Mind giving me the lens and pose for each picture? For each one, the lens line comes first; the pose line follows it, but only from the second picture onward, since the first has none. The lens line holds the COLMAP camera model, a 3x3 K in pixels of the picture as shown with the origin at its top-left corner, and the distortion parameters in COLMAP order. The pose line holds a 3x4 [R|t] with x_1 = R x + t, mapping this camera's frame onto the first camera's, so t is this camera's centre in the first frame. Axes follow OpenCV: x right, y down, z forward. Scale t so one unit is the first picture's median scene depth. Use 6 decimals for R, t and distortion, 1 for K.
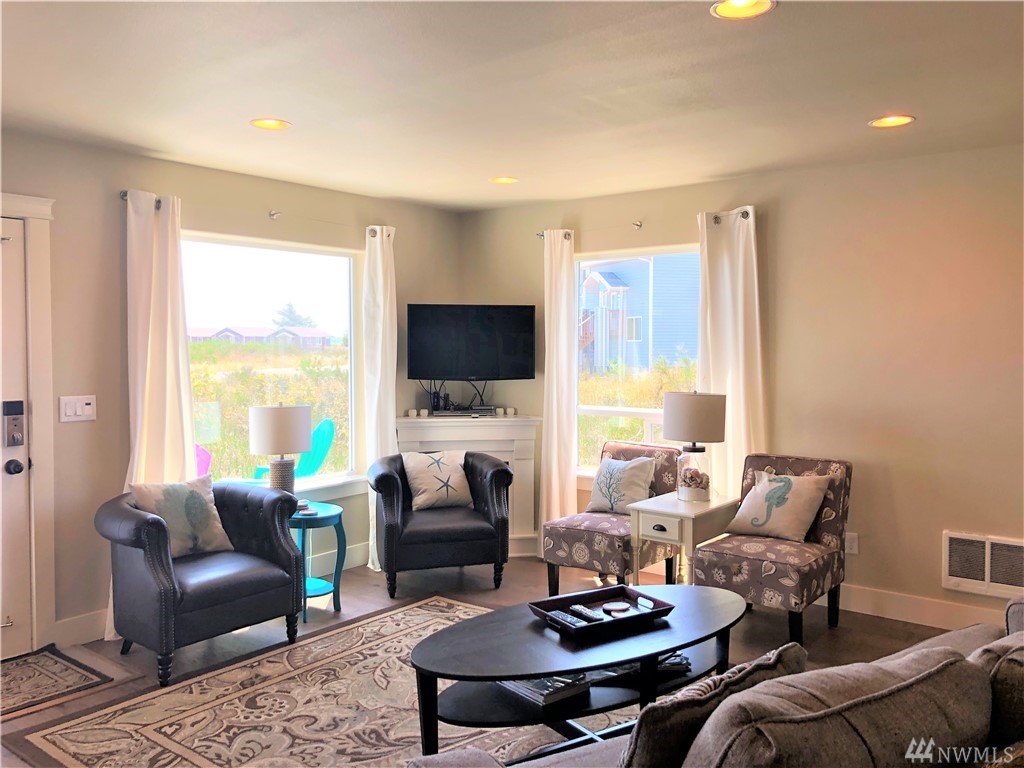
lens RADIAL K [[812.0, 0, 492.5], [0, 812.0, 368.1], [0, 0, 1]] dist [0.001101, -0.011400]
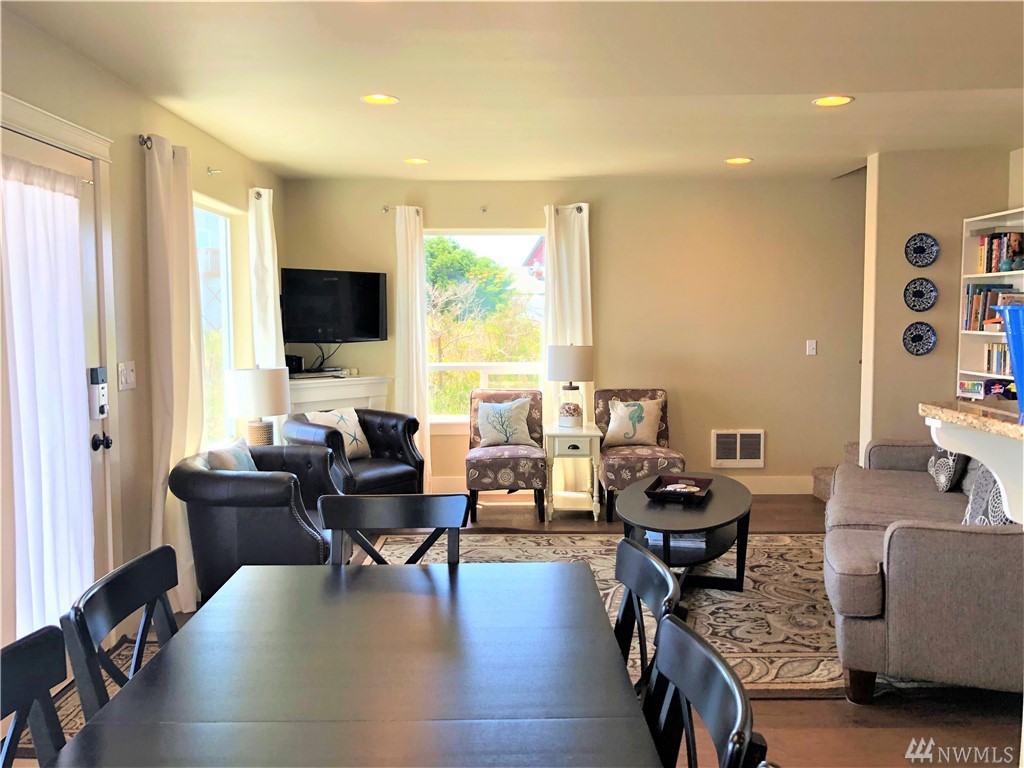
lens RADIAL K [[812.0, 0, 492.5], [0, 812.0, 368.1], [0, 0, 1]] dist [0.001101, -0.011400]
pose [[0.794375, -0.039483, 0.606143, -0.618825], [0.021107, 0.999077, 0.037416, 0.015939], [-0.607060, -0.016929, 0.794475, 0.036776]]
